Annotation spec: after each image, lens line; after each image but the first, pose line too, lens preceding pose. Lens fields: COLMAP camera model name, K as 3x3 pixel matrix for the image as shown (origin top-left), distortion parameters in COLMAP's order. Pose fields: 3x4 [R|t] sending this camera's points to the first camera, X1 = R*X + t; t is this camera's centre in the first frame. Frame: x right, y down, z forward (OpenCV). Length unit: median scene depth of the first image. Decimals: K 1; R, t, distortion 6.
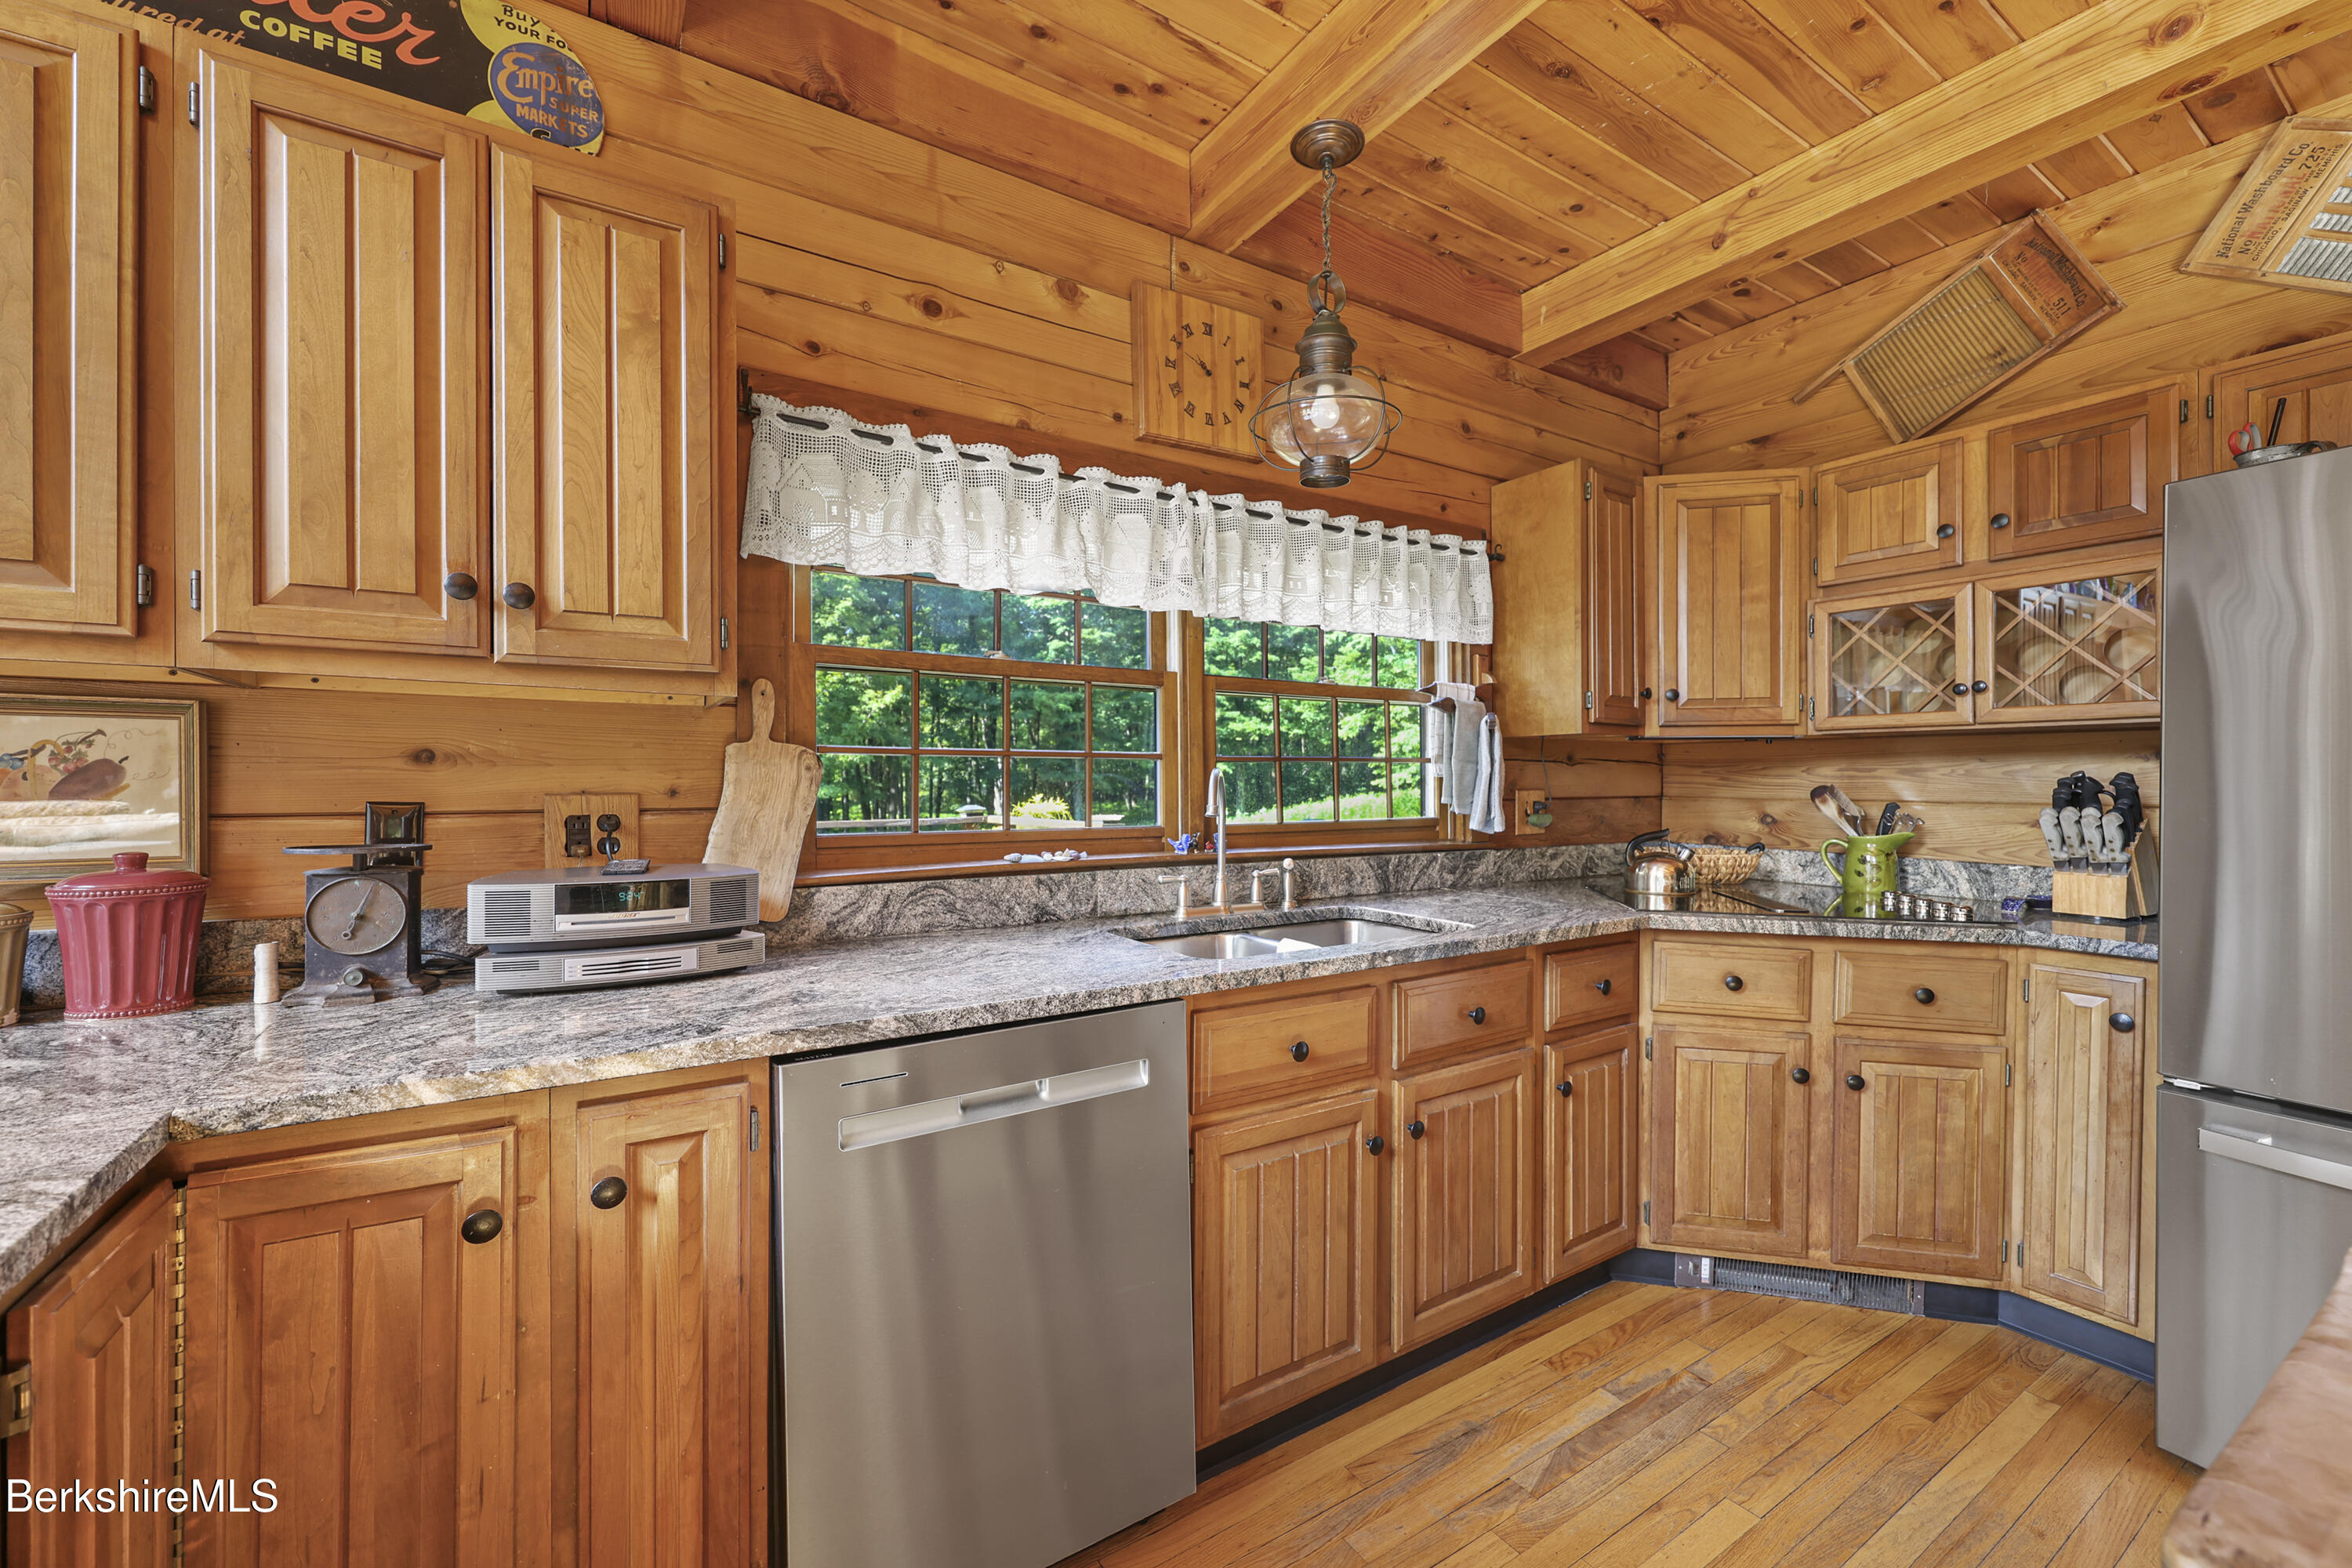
lens RADIAL K [[953.4, 0, 1184.6], [0, 953.4, 784.7], [0, 0, 1]] dist [0.001576, -0.000293]
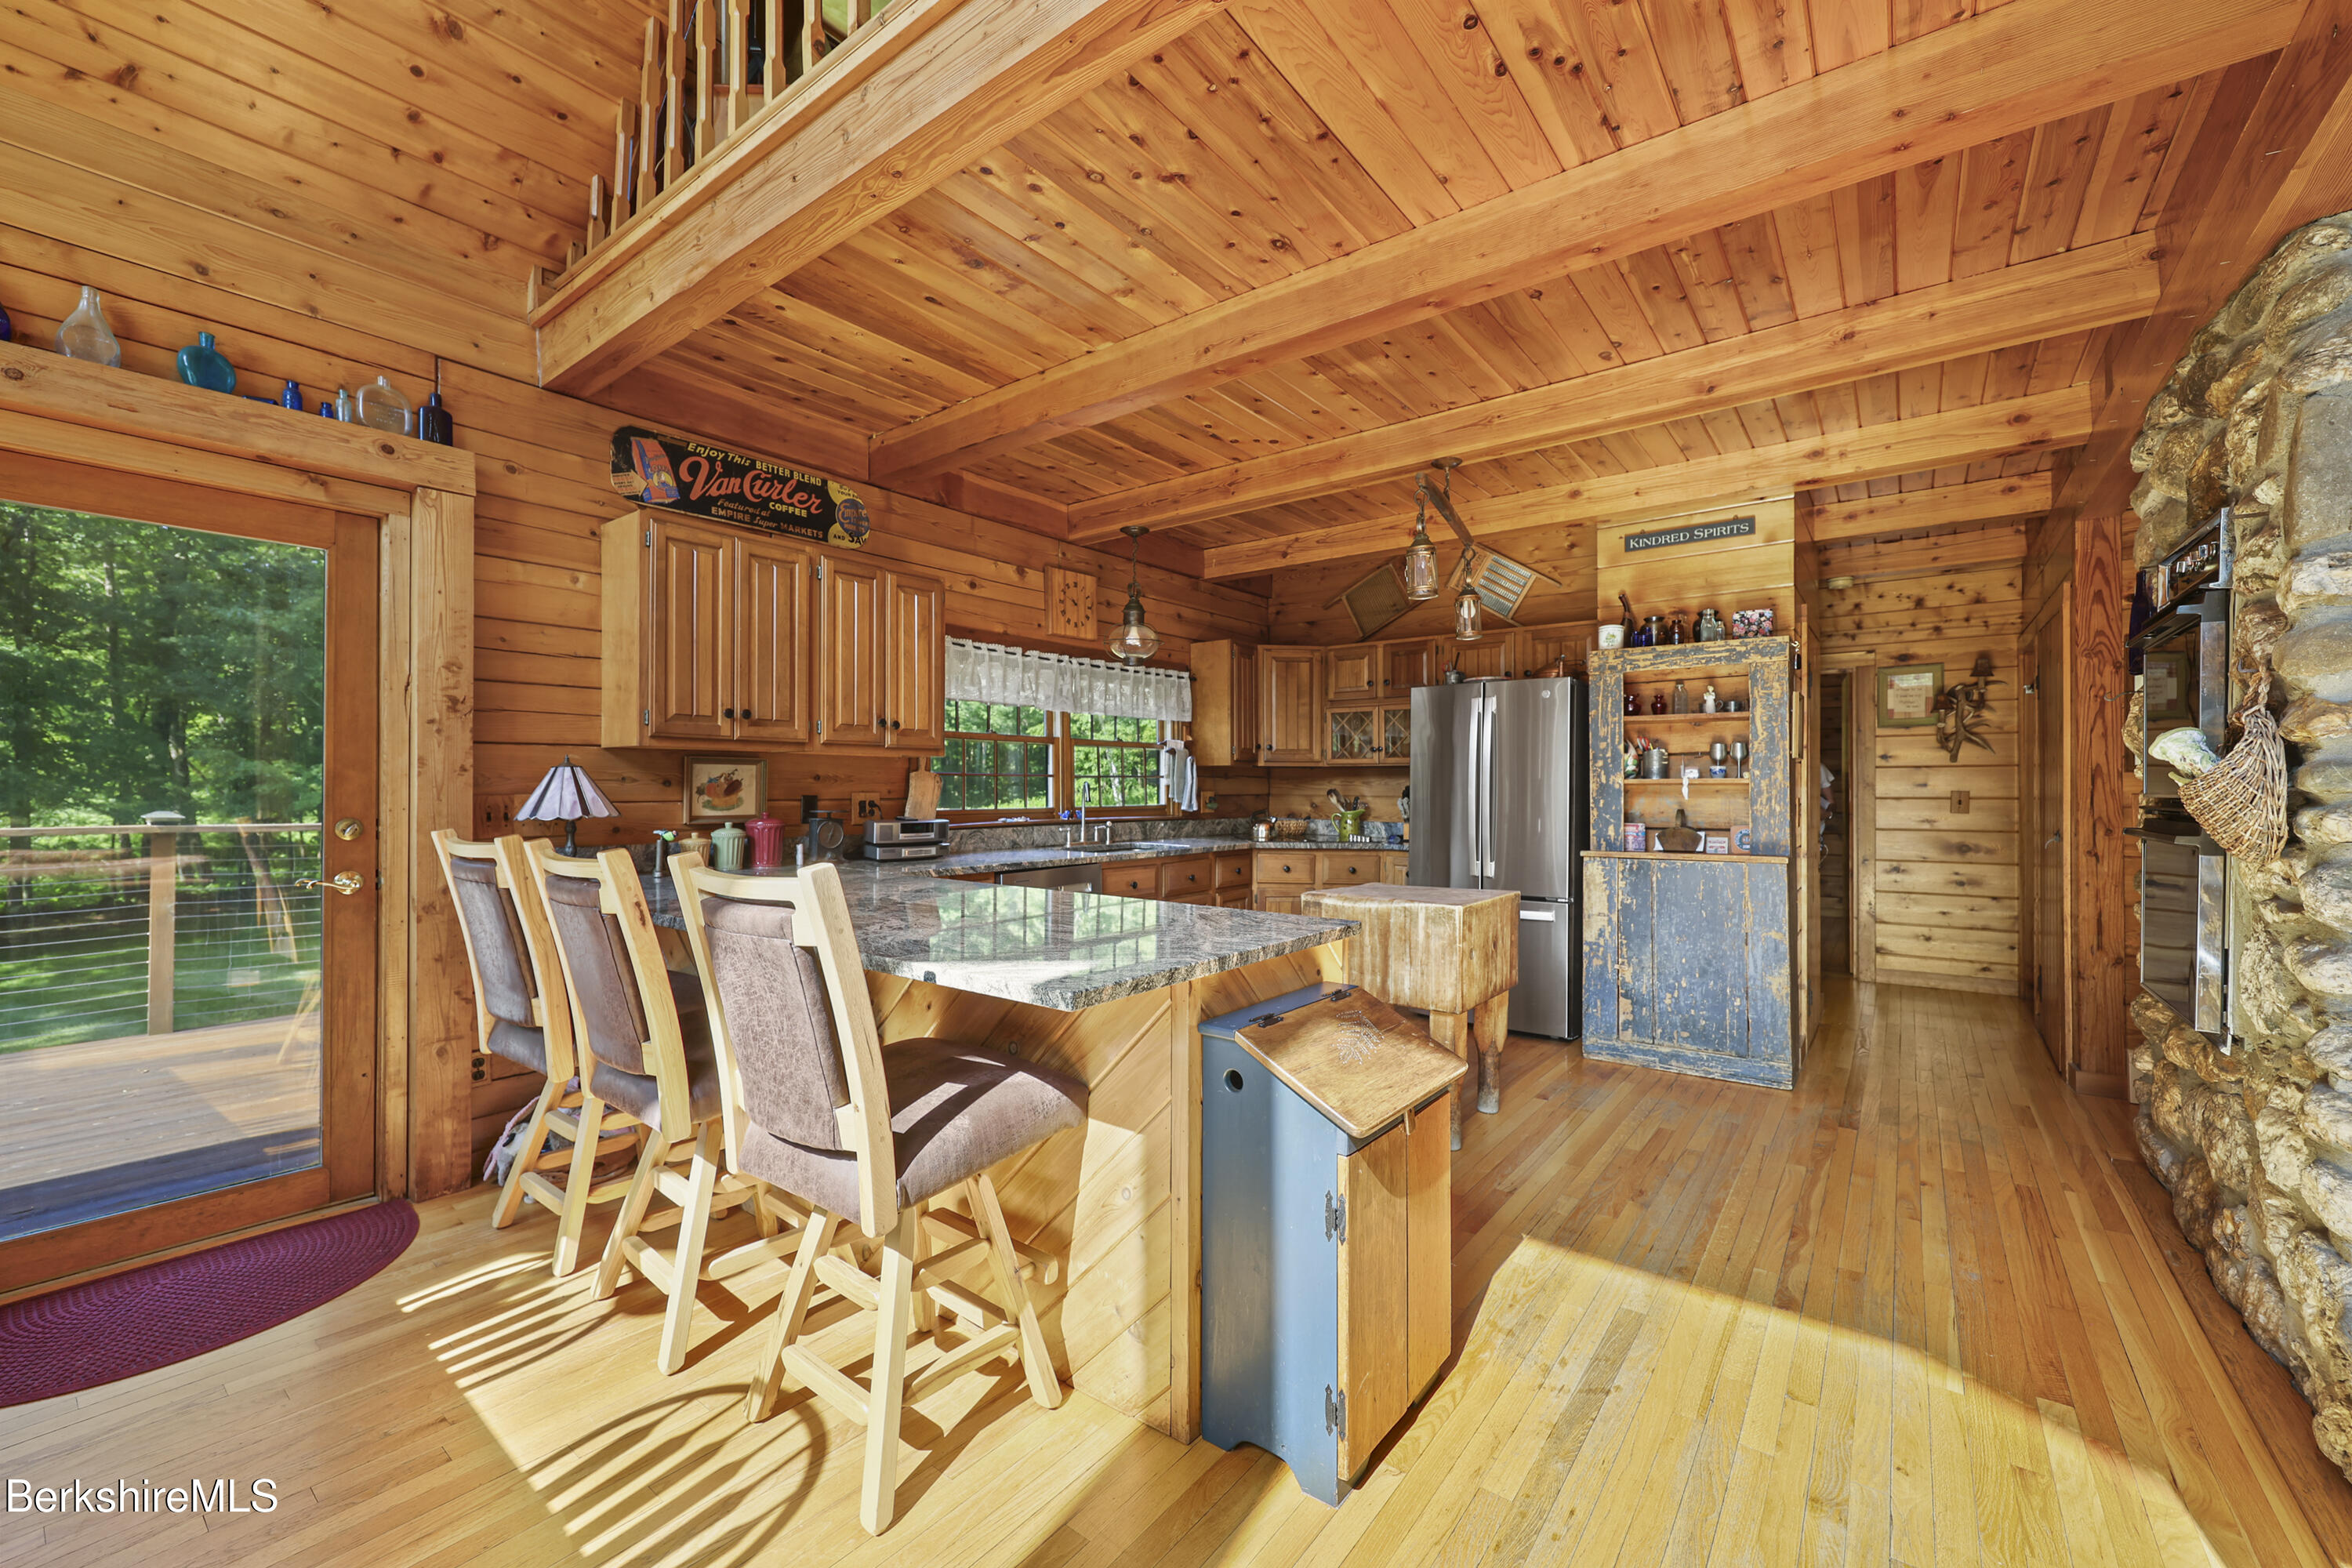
lens RADIAL K [[960.6, 0, 1194.9], [0, 960.6, 784.9], [0, 0, 1]] dist [-0.000022, -0.000727]
pose [[0.938566, 0.000846, 0.345098, -0.506139], [0.000597, 0.999992, -0.004076, 0.000354], [-0.345099, 0.004031, 0.938558, -1.249945]]
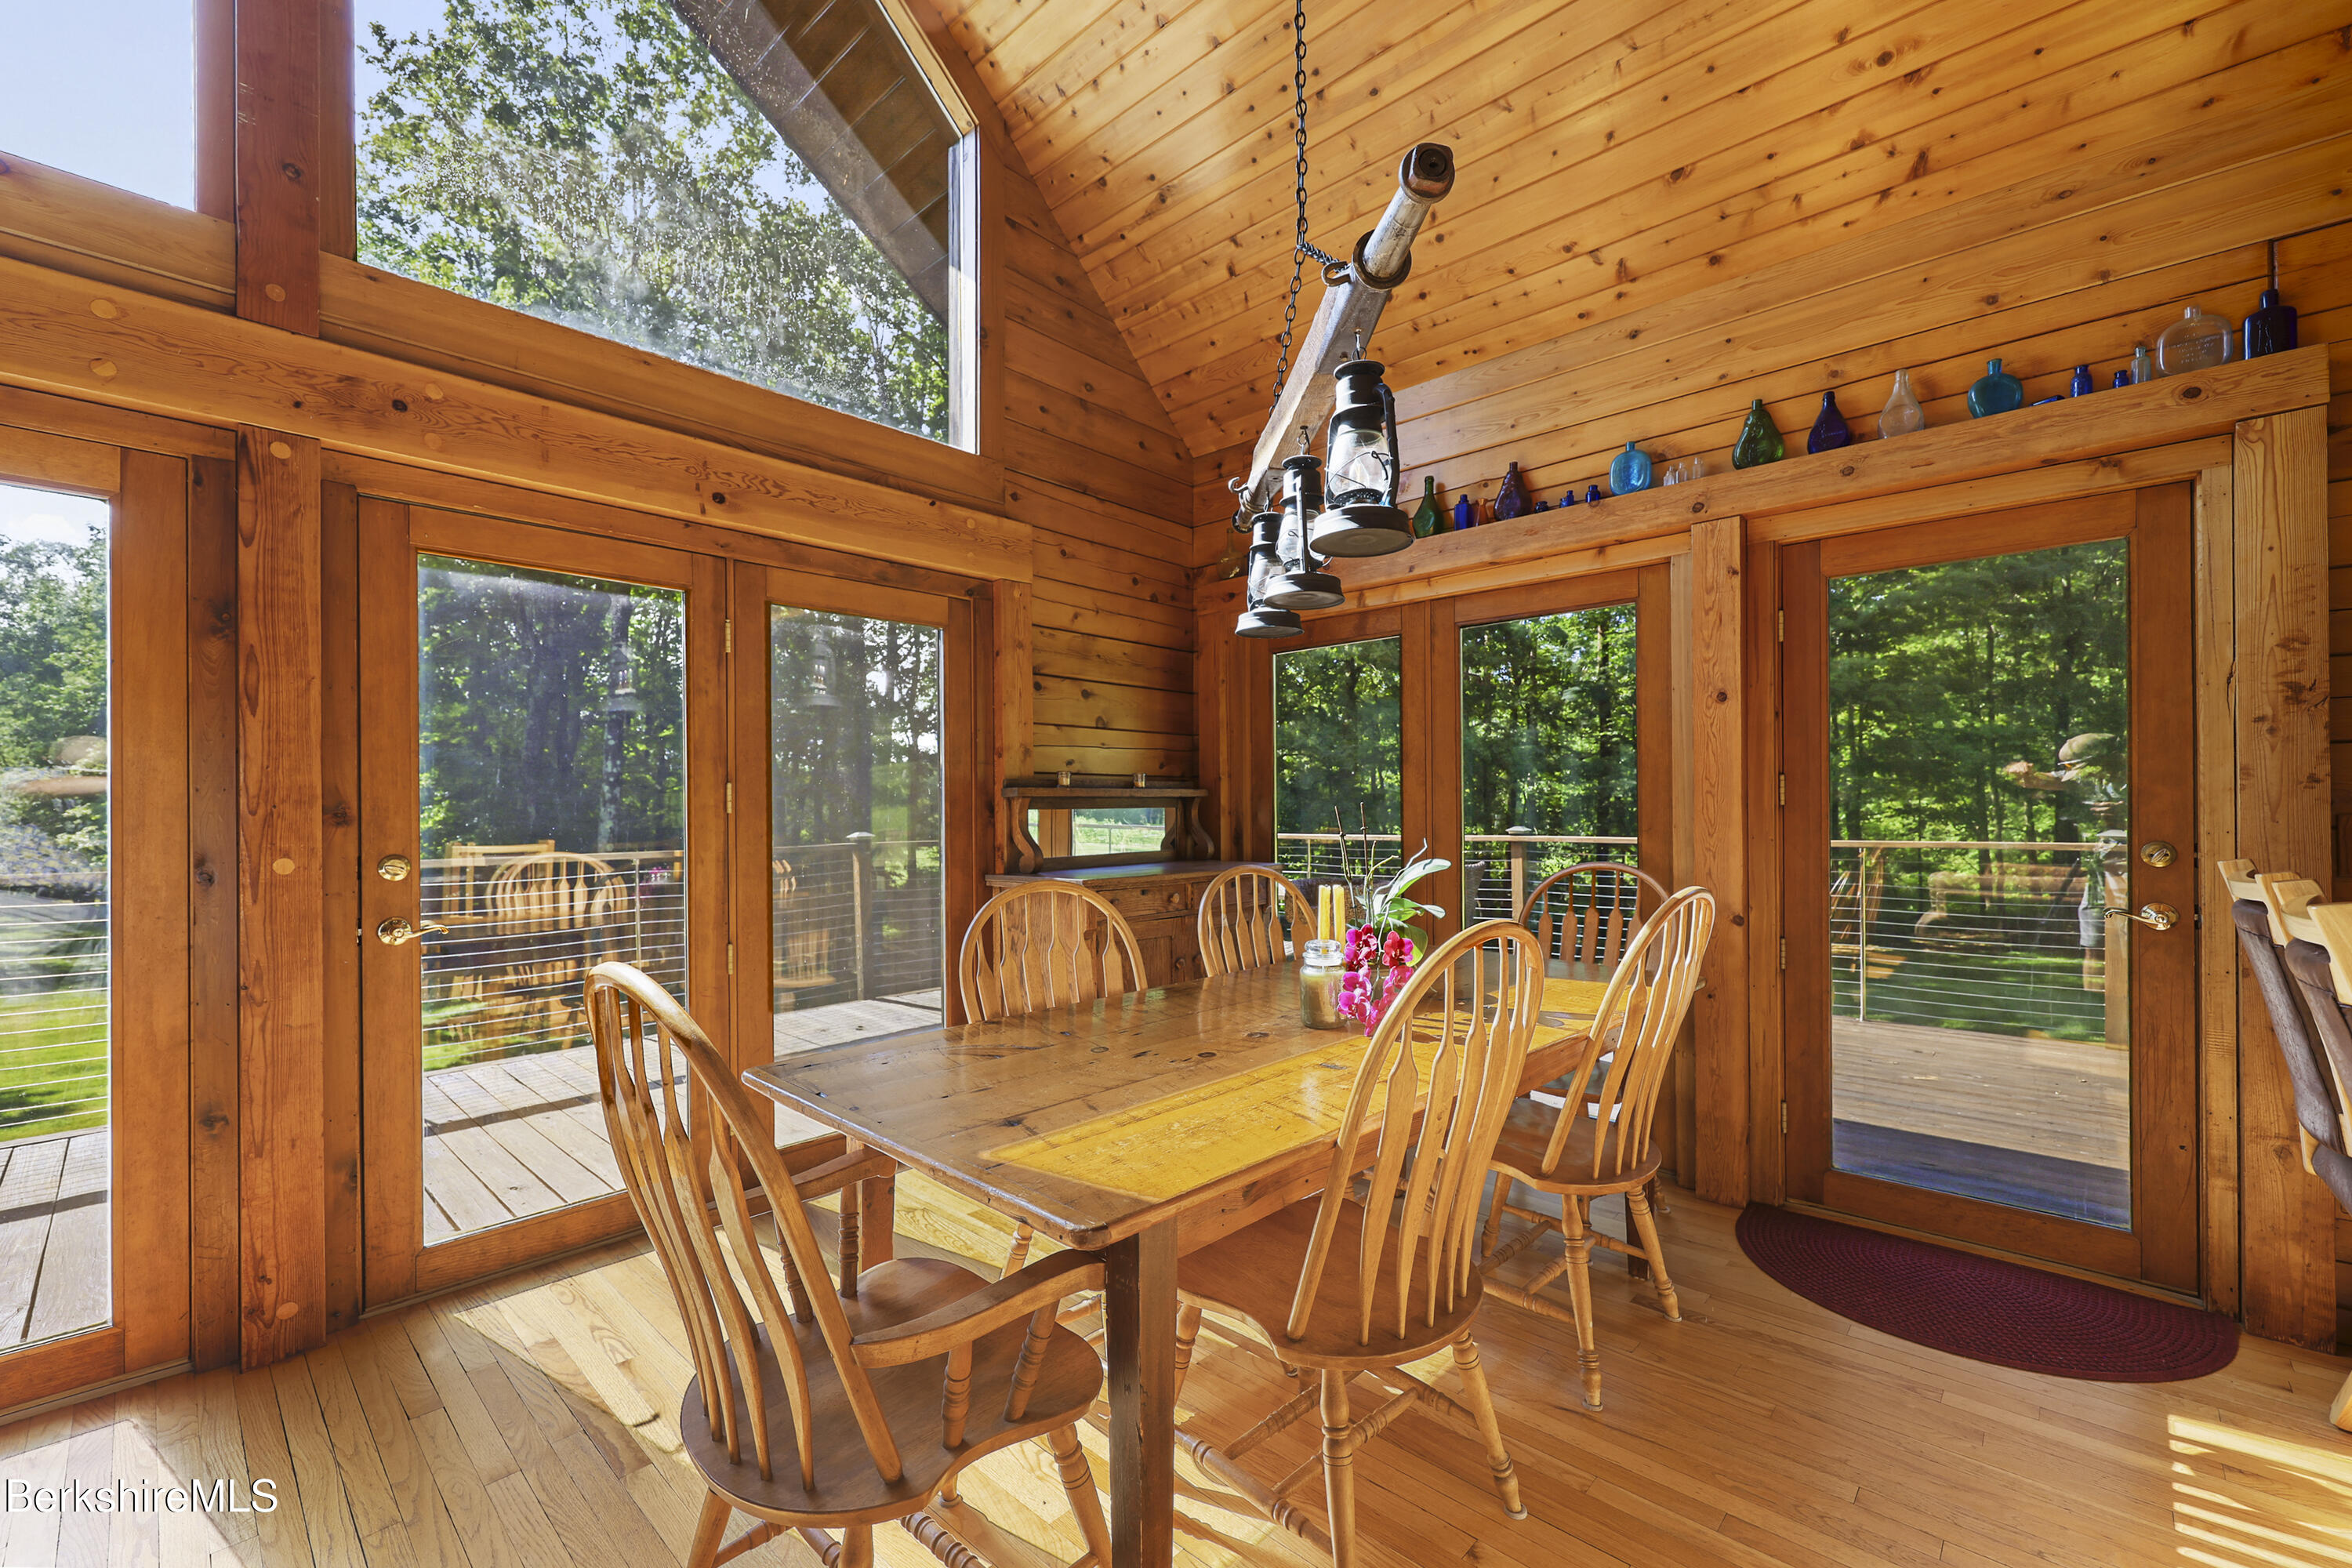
lens RADIAL K [[960.6, 0, 1175.0], [0, 960.6, 809.1], [0, 0, 1]] dist [-0.000022, -0.000727]
pose [[0.233697, -0.003754, -0.972302, -0.318715], [0.005459, 0.999982, -0.002549, -0.001173], [0.972294, -0.004712, 0.233713, -1.011084]]
